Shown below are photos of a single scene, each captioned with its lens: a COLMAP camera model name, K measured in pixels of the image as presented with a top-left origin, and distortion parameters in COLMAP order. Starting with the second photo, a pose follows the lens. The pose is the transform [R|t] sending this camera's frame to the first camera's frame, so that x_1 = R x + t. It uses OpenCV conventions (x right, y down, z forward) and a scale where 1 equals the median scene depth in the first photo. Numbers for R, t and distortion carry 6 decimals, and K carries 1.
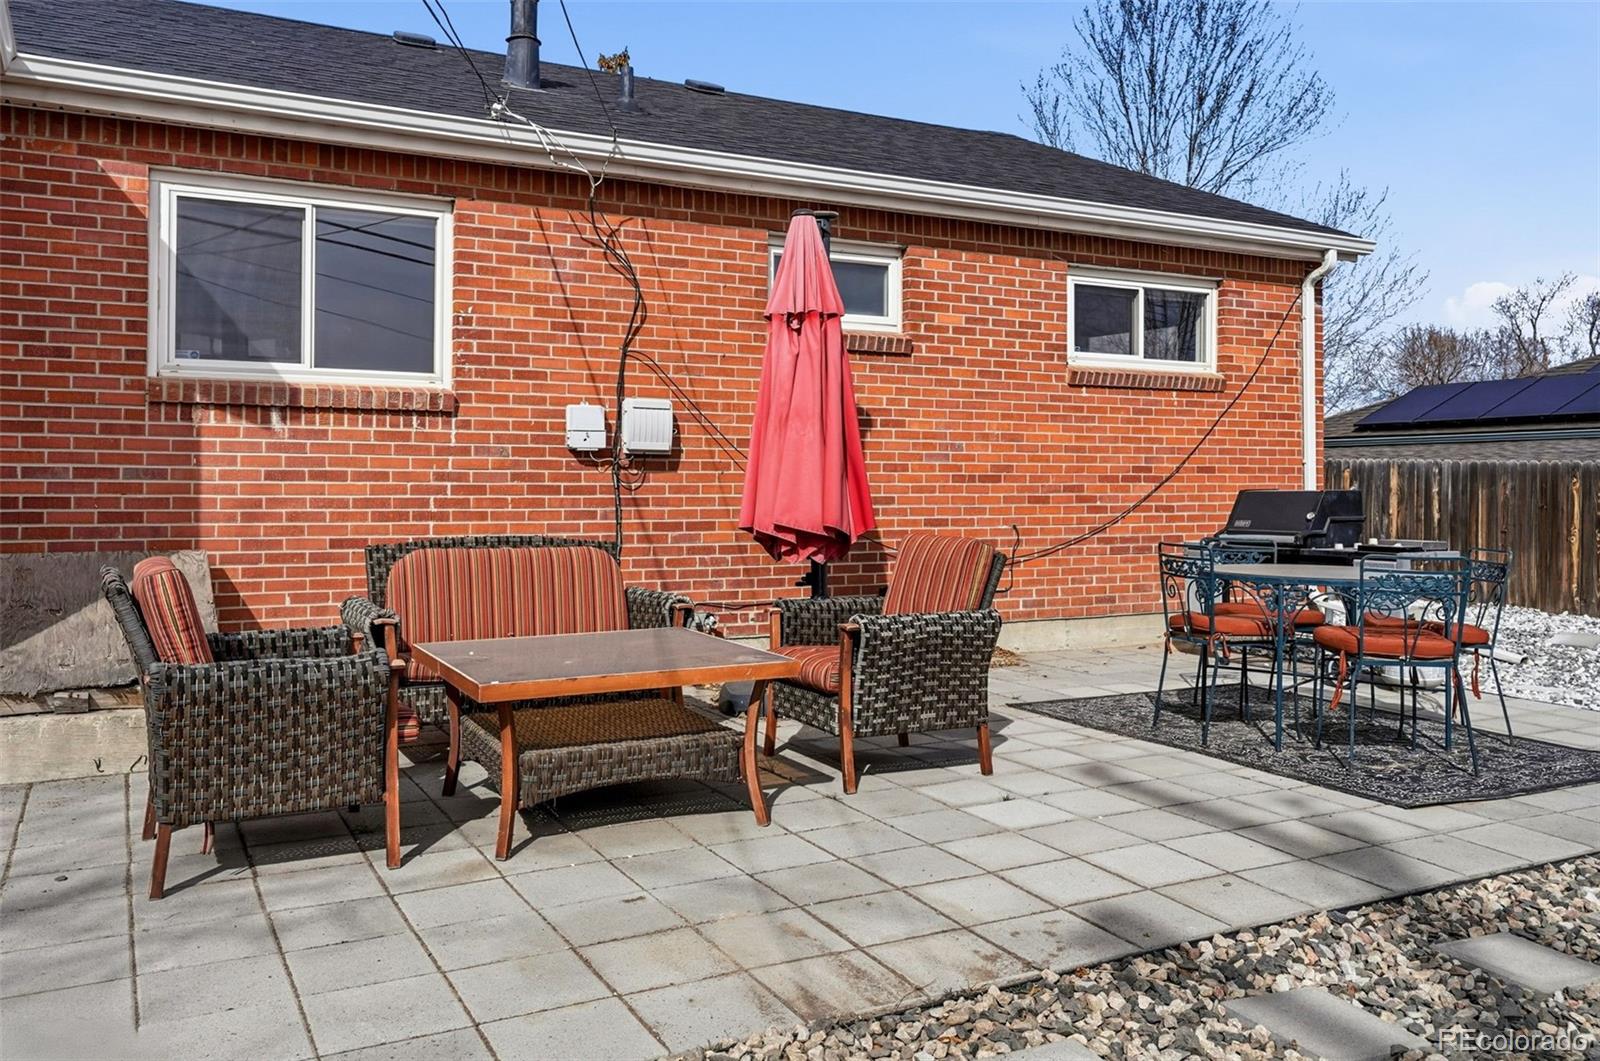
lens RADIAL K [[1268.4, 0, 763.5], [0, 1268.4, 464.5], [0, 0, 1]] dist [0.000457, 0.000905]
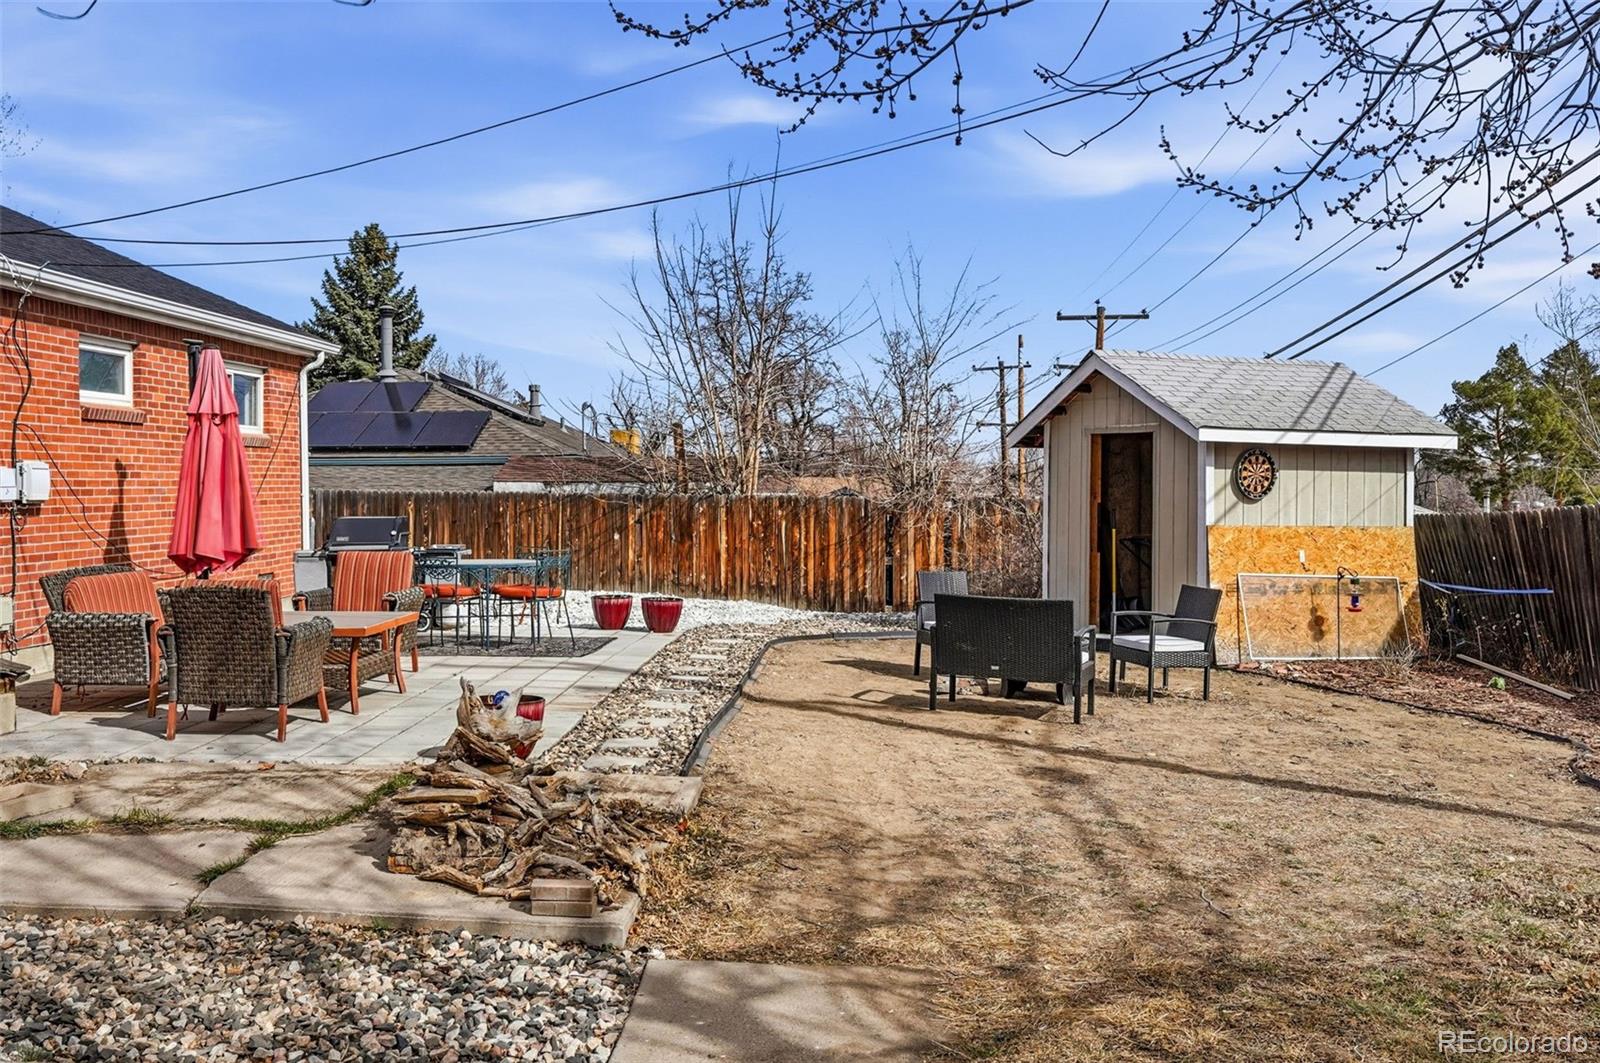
lens RADIAL K [[1491.9, 0, 799.8], [0, 1491.9, 511.0], [0, 0, 1]] dist [-0.004236, -0.000562]
pose [[0.490058, -0.022699, 0.871394, -1.031037], [-0.006581, 0.999536, 0.029738, -0.050674], [-0.871665, -0.020309, 0.489681, -0.437372]]
